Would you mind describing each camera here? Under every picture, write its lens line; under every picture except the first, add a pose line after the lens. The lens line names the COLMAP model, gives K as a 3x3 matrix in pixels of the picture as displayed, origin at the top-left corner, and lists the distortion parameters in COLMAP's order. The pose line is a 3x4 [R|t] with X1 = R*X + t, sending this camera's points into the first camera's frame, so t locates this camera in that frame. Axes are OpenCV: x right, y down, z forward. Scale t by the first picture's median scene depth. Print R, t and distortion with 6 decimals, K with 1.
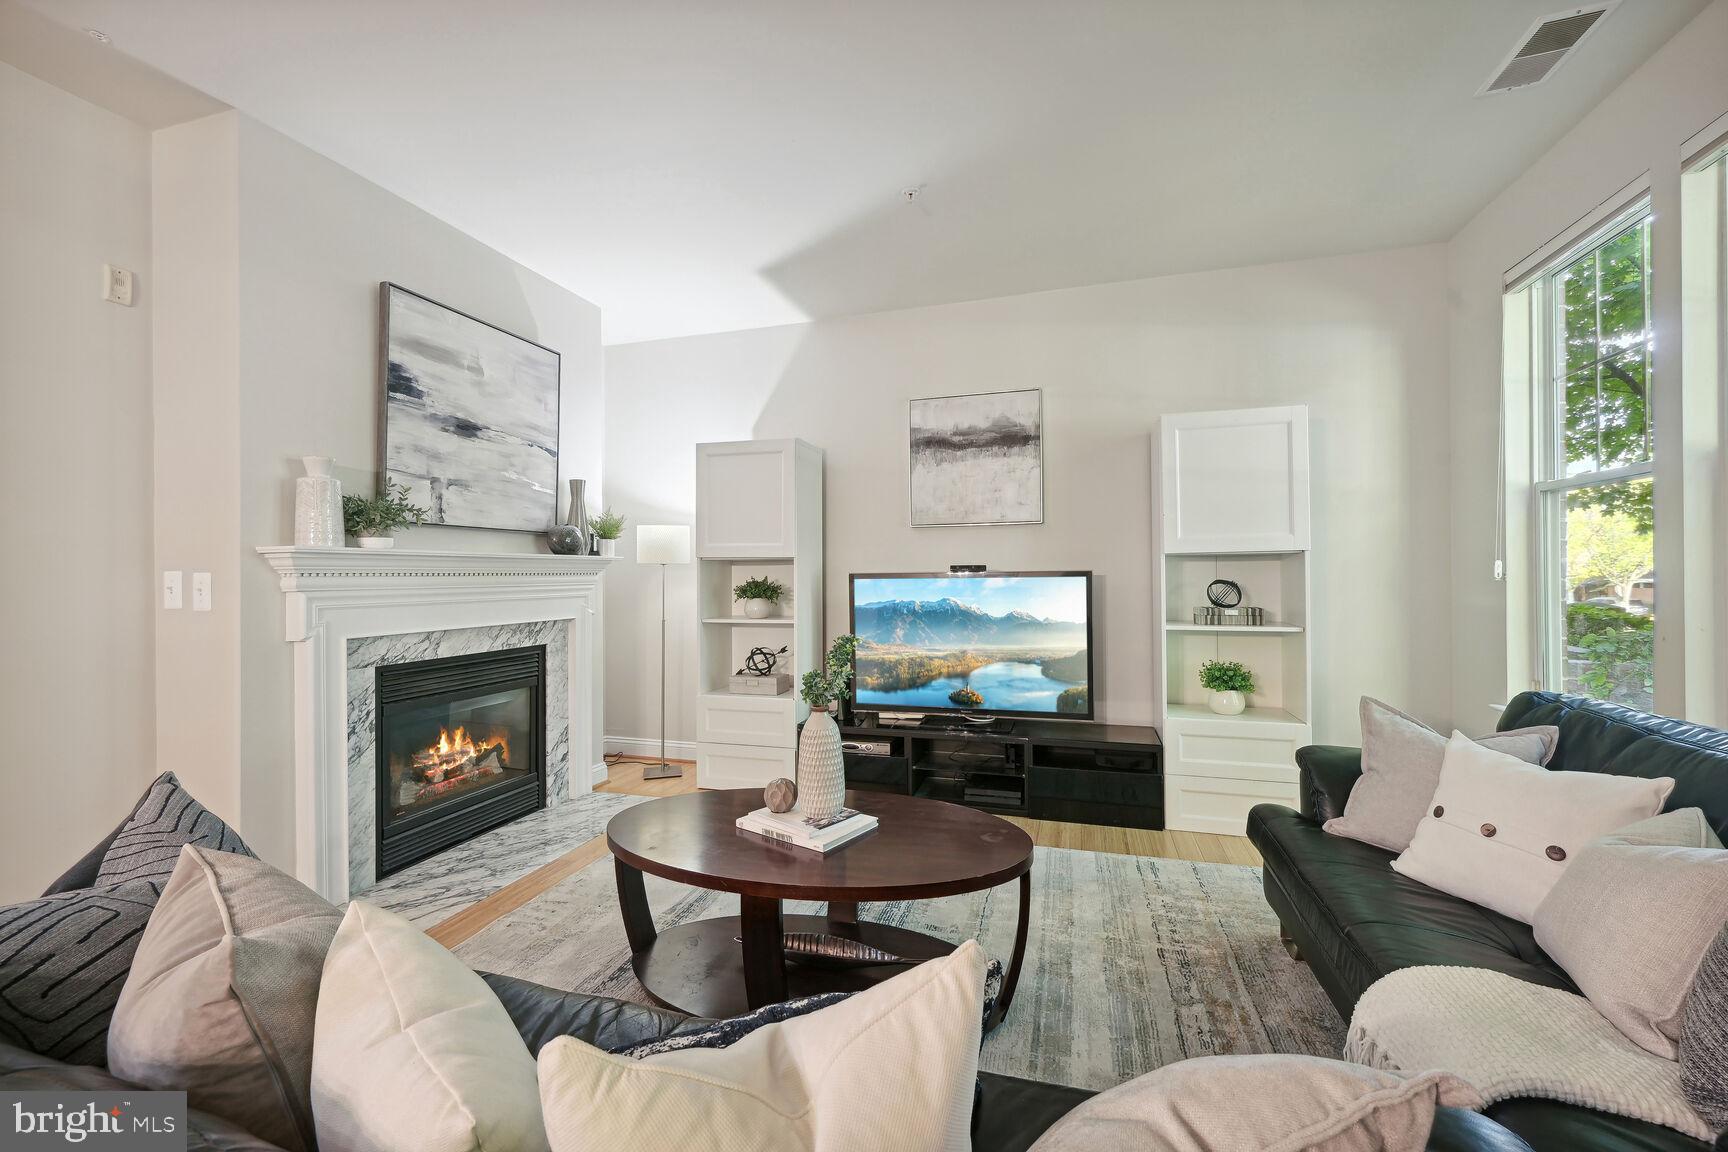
lens RADIAL K [[711.3, 0, 862.3], [0, 711.3, 563.1], [0, 0, 1]] dist [-0.001886, -0.000405]
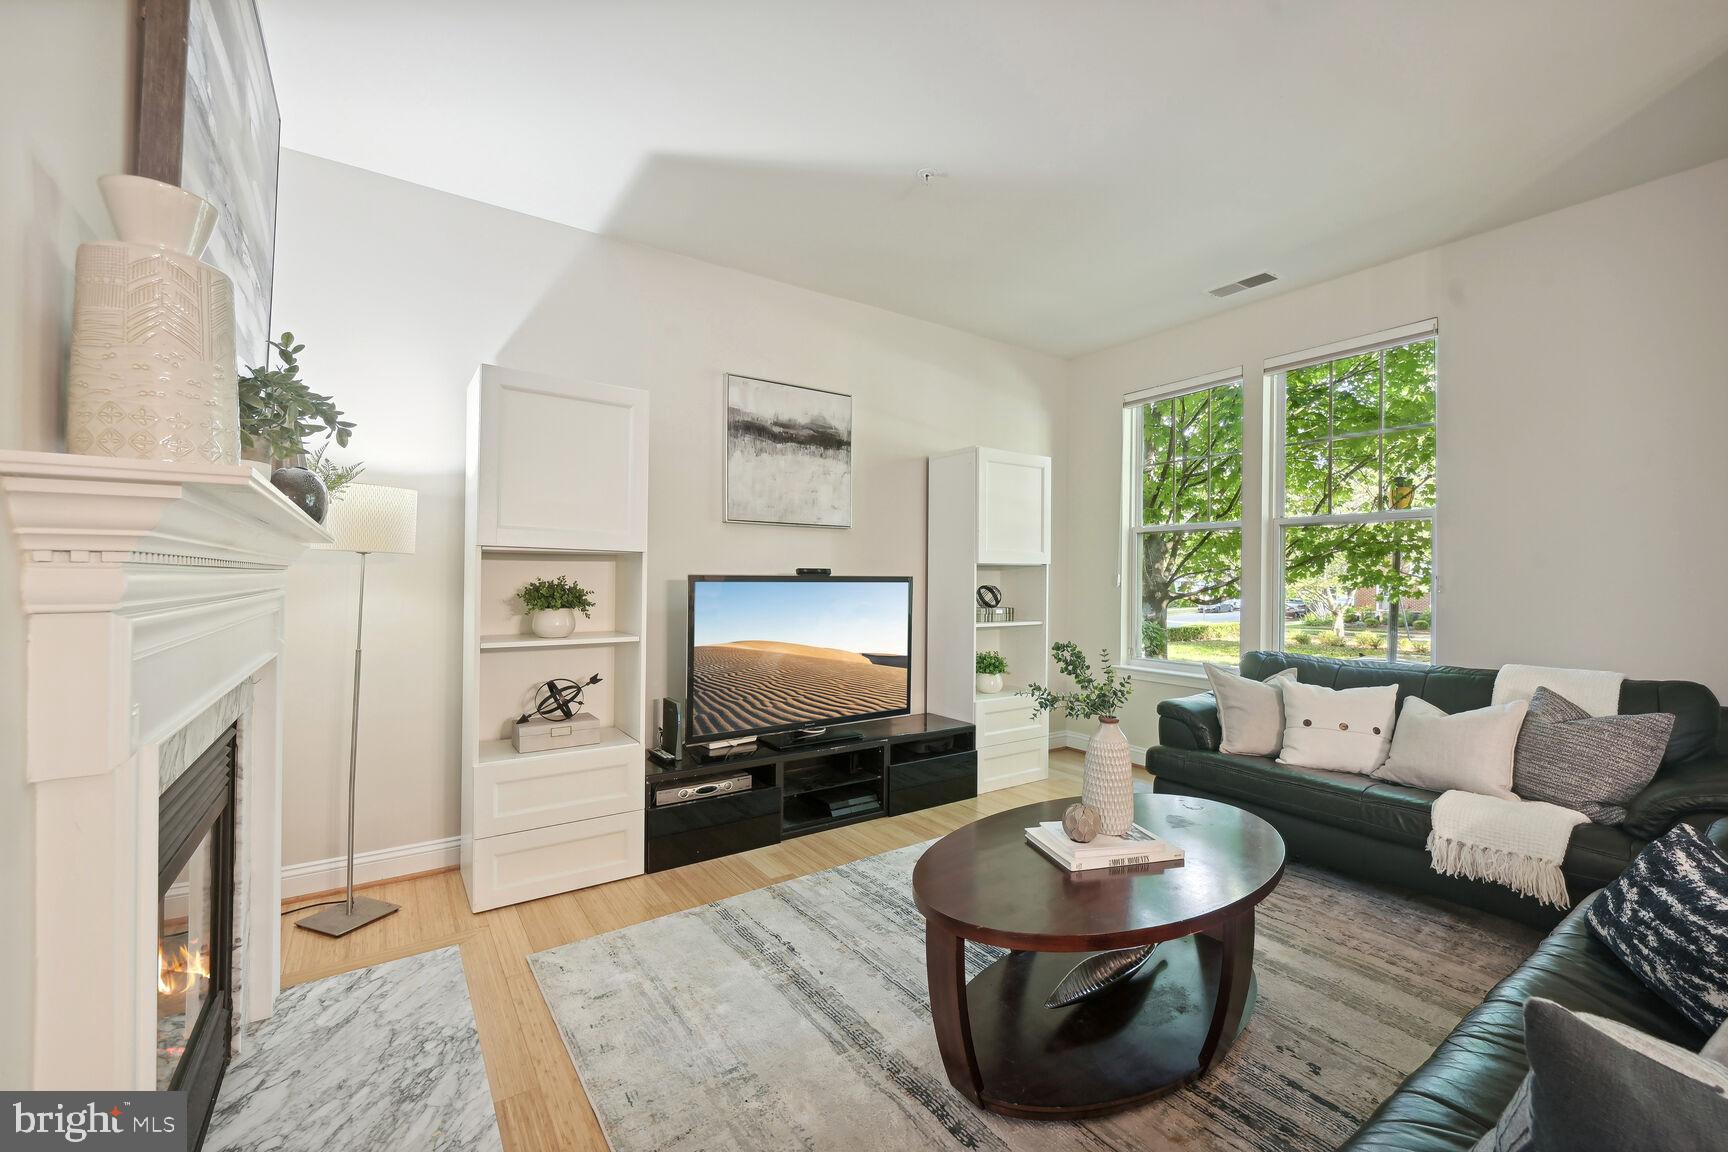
lens RADIAL K [[711.3, 0, 862.3], [0, 711.3, 563.1], [0, 0, 1]] dist [-0.001886, -0.000405]
pose [[0.618739, 0.028405, 0.785083, -0.524731], [-0.029480, 0.999482, -0.012929, 0.005798], [-0.785043, -0.015145, 0.619256, 0.350039]]
